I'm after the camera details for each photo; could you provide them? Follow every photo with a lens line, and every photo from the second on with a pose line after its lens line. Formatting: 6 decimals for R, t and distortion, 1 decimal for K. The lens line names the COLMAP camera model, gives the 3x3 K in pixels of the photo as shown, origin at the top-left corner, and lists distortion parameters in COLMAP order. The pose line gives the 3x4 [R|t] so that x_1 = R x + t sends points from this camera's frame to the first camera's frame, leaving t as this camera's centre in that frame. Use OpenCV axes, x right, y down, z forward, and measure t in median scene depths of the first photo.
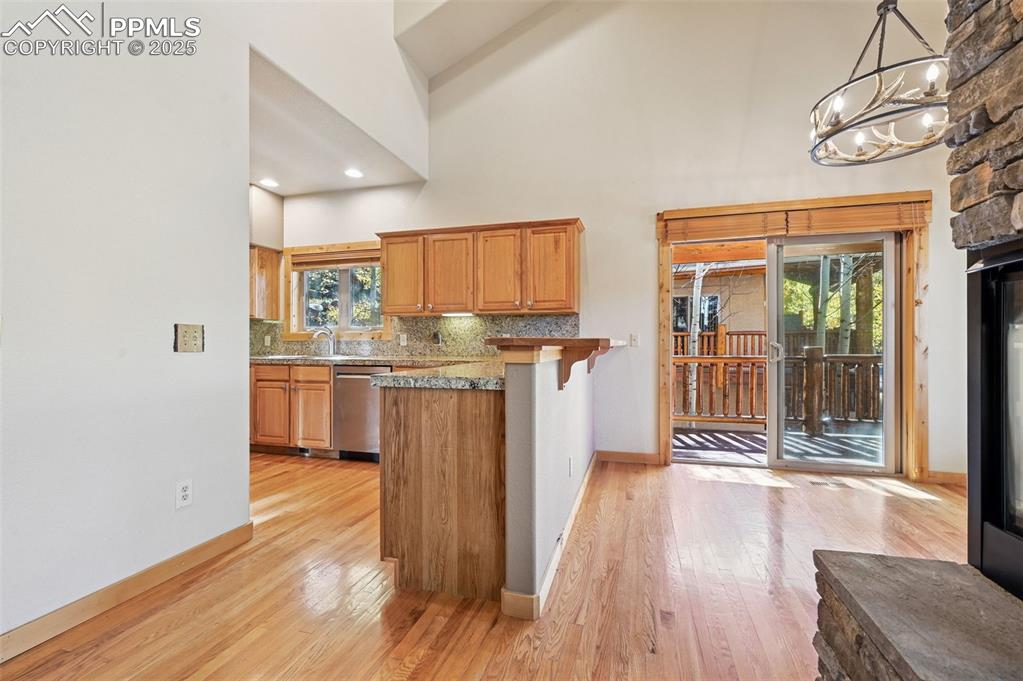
lens RADIAL K [[415.3, 0, 534.6], [0, 415.3, 342.2], [0, 0, 1]] dist [-0.001250, -0.000170]
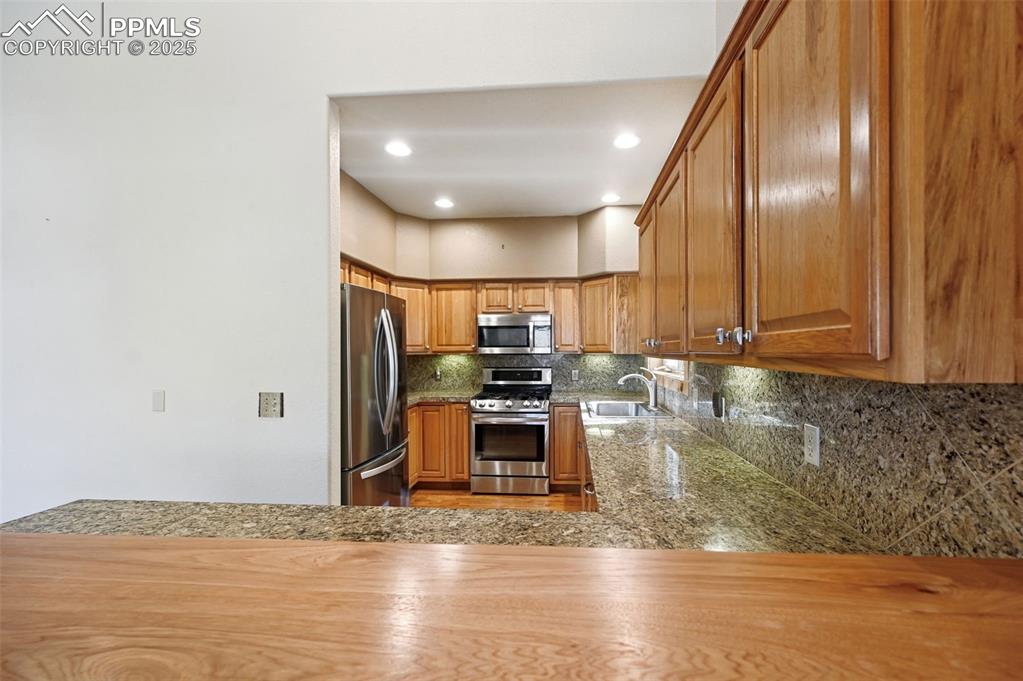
lens RADIAL K [[412.3, 0, 533.4], [0, 412.3, 350.9], [0, 0, 1]] dist [-0.000209, 0.000018]
pose [[0.171946, 0.001806, -0.985105, 0.196638], [0.006071, 0.999977, 0.002893, -0.078626], [0.985088, -0.006478, 0.171931, 0.773780]]
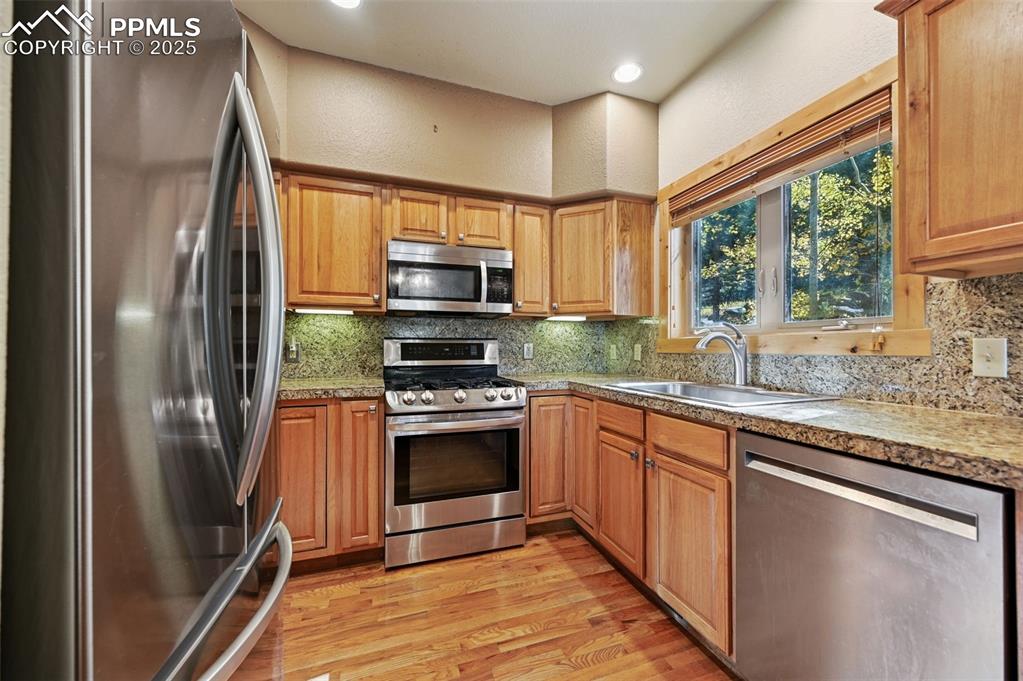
lens RADIAL K [[406.7, 0, 529.7], [0, 406.7, 343.9], [0, 0, 1]] dist [0.001021, -0.000001]
pose [[0.570025, -0.005540, -0.821608, -0.295139], [0.000087, 0.999978, -0.006682, -0.013632], [0.821627, 0.003737, 0.570013, 0.645805]]
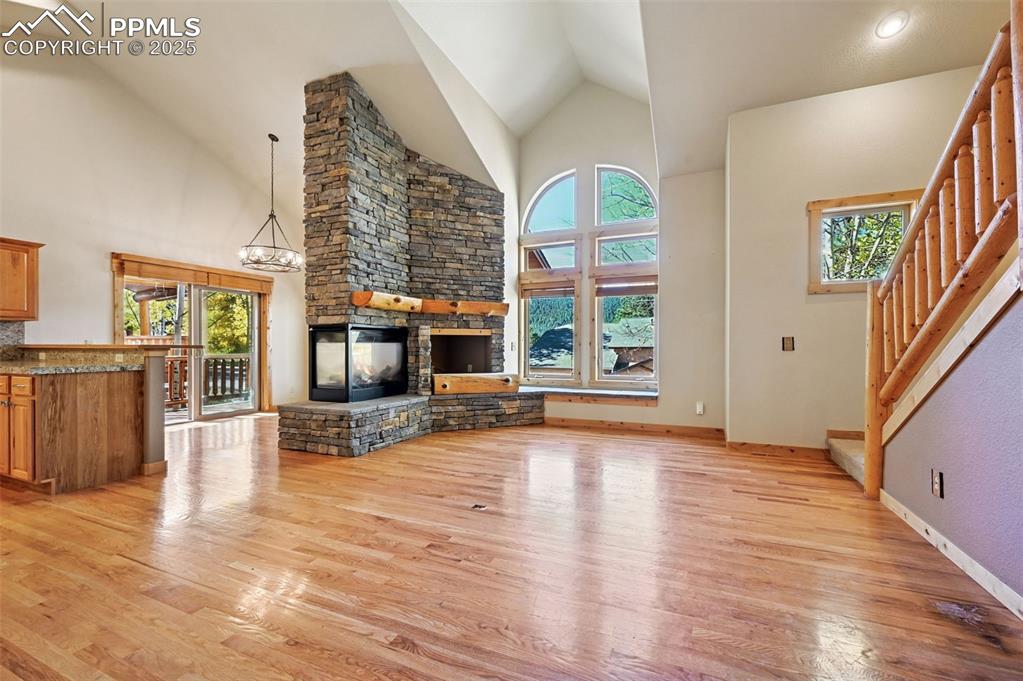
lens RADIAL K [[412.3, 0, 533.4], [0, 412.3, 350.9], [0, 0, 1]] dist [-0.000209, 0.000018]
pose [[0.142065, -0.007674, 0.989828, -0.801082], [-0.003022, 0.999962, 0.008186, -0.001281], [-0.989853, -0.004154, 0.142037, -0.532798]]
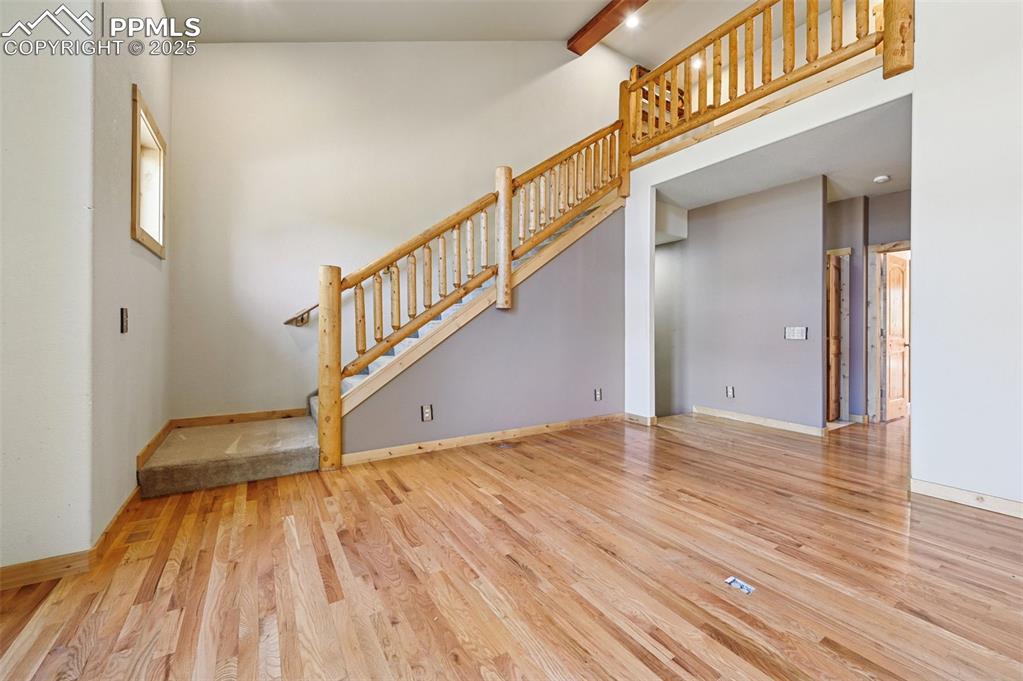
lens RADIAL K [[407.1, 0, 539.5], [0, 407.1, 330.6], [0, 0, 1]] dist [-0.000029, -0.000355]
pose [[-0.657462, -0.002970, -0.753482, 0.379311], [-0.004833, 0.999988, 0.000276, -0.001242], [0.753472, 0.003822, -0.657469, -0.211793]]
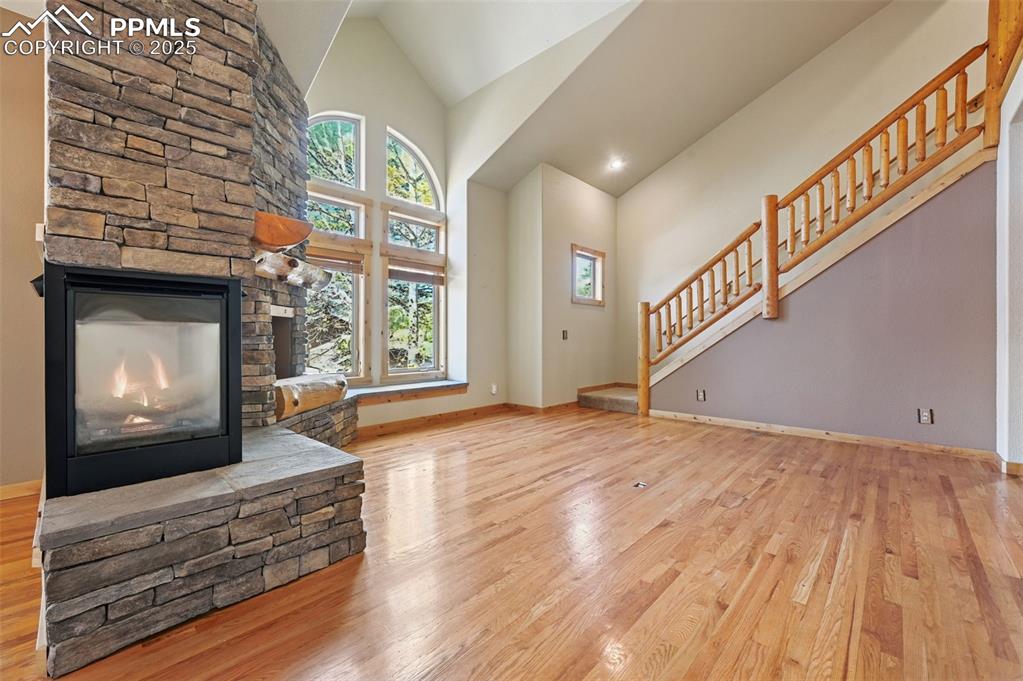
lens RADIAL K [[415.3, 0, 534.6], [0, 415.3, 342.2], [0, 0, 1]] dist [-0.001250, -0.000170]
pose [[-0.893089, -0.001872, 0.449876, -0.276478], [0.000685, 0.999985, 0.005521, 0.006796], [-0.449879, 0.005239, -0.893074, 0.438402]]
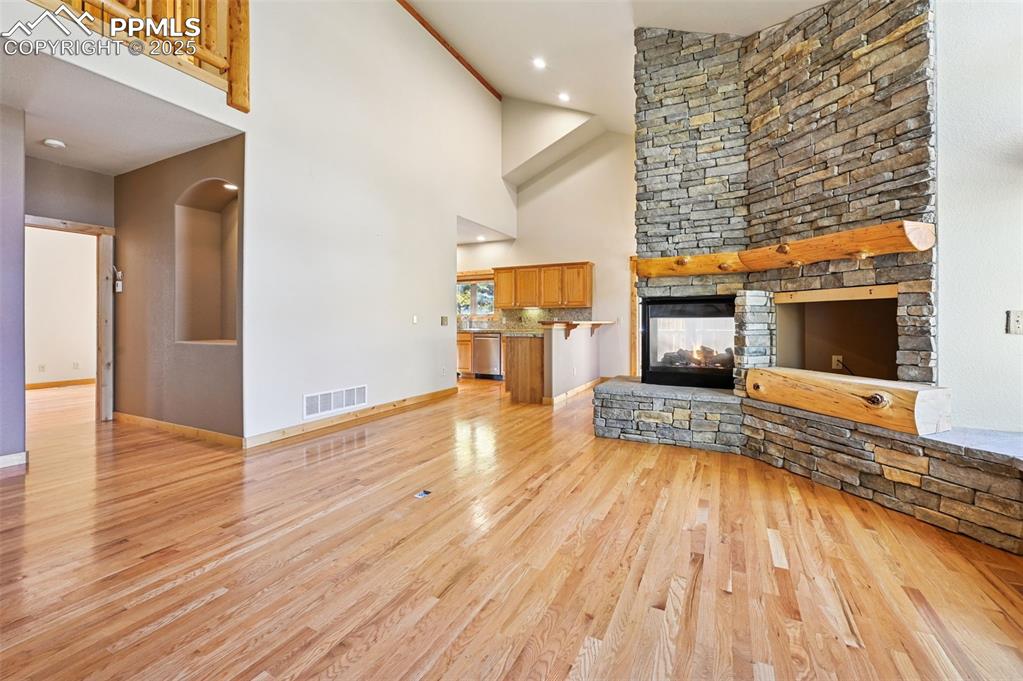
lens RADIAL K [[412.4, 0, 519.6], [0, 412.4, 321.1], [0, 0, 1]] dist [0.000951, 0.000074]
pose [[0.975626, 0.001780, -0.219432, 0.198248], [-0.001537, 0.999998, 0.001278, -0.006319], [0.219434, -0.000910, 0.975627, -0.963775]]
